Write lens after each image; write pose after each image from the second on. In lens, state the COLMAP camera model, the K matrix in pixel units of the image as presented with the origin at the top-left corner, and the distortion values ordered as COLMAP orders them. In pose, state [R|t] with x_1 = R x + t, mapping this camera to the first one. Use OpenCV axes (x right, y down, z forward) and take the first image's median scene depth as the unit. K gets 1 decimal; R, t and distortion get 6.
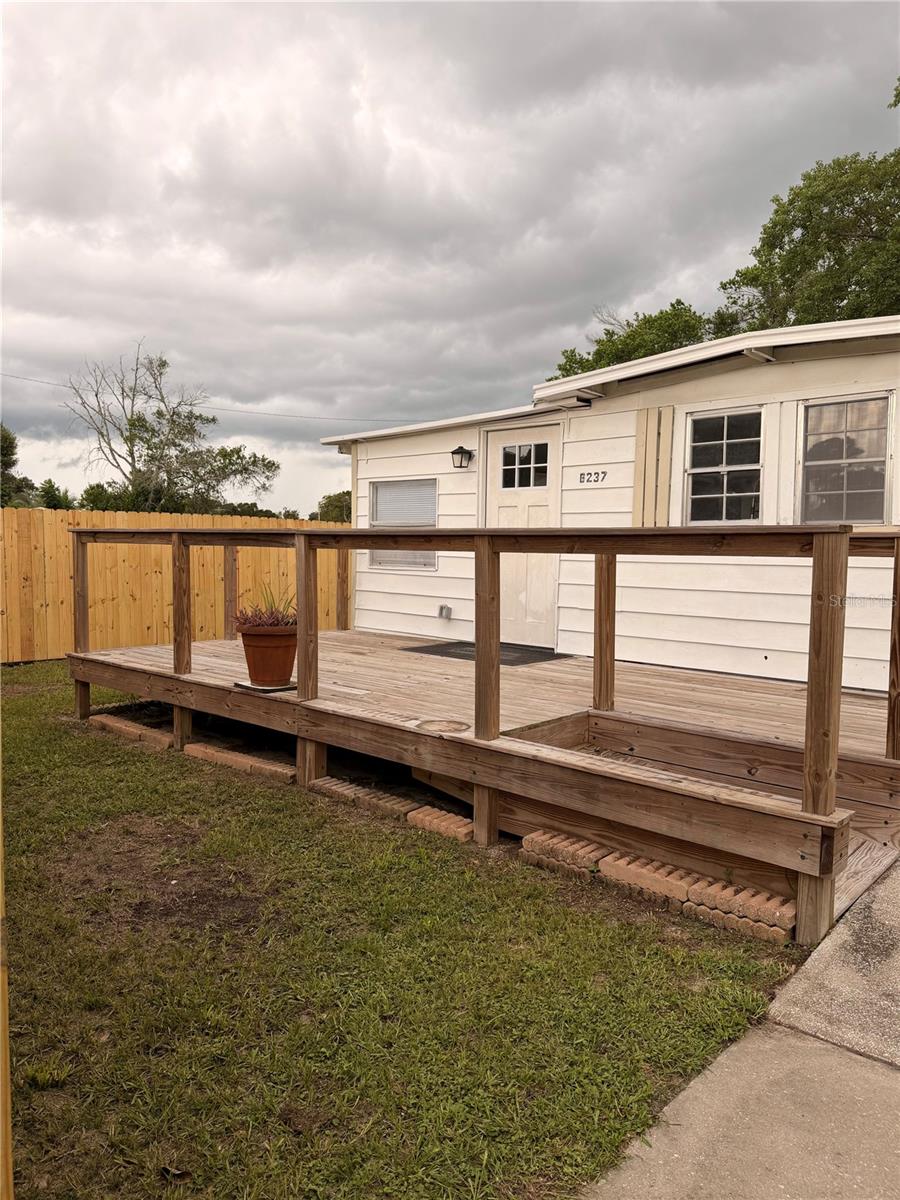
lens RADIAL K [[833.6, 0, 450.0], [0, 833.6, 600.0], [0, 0, 1]] dist [0.152531, -0.275873]
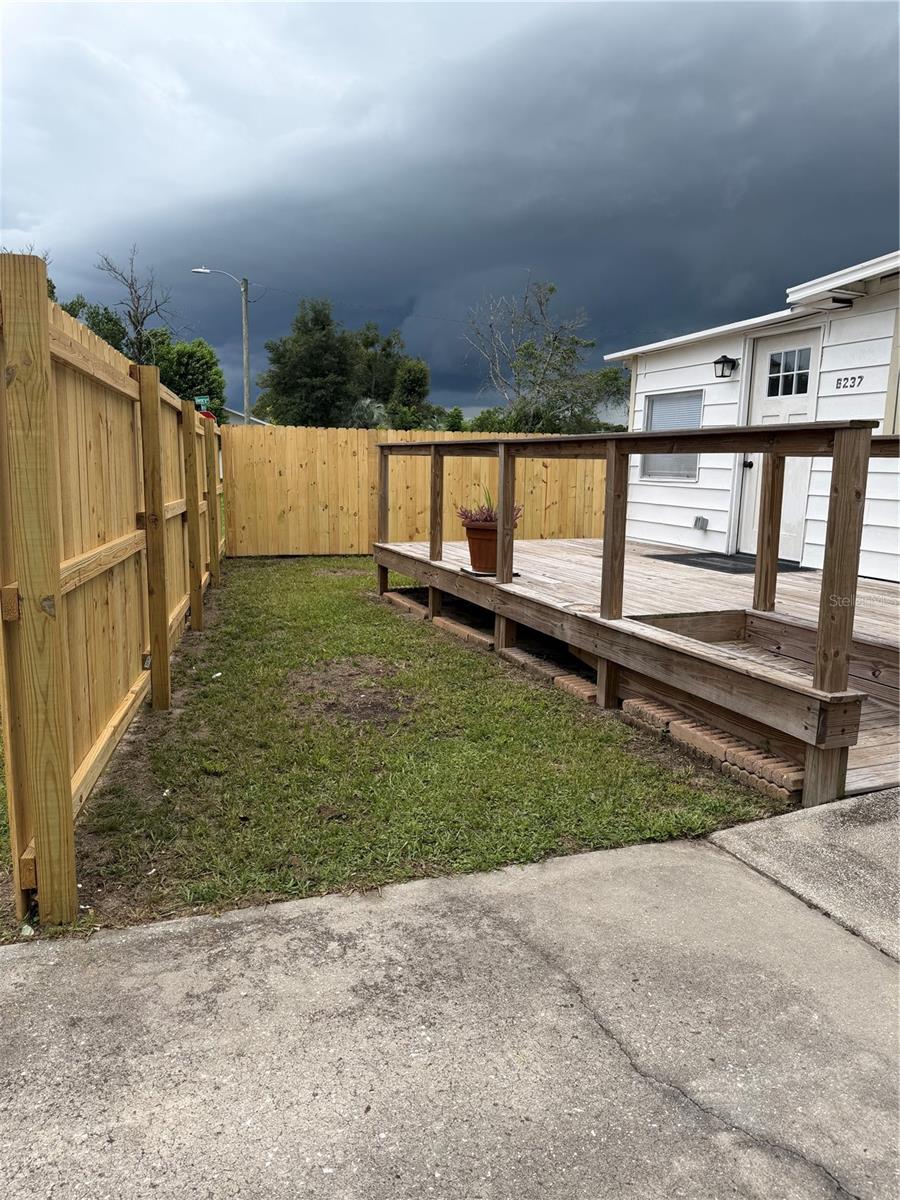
lens RADIAL K [[833.6, 0, 450.0], [0, 833.6, 600.0], [0, 0, 1]] dist [0.152531, -0.275873]
pose [[0.897949, 0.075179, -0.433630, 0.306086], [-0.035745, 0.994505, 0.098400, 0.029930], [0.438645, -0.072858, 0.895702, -0.117674]]
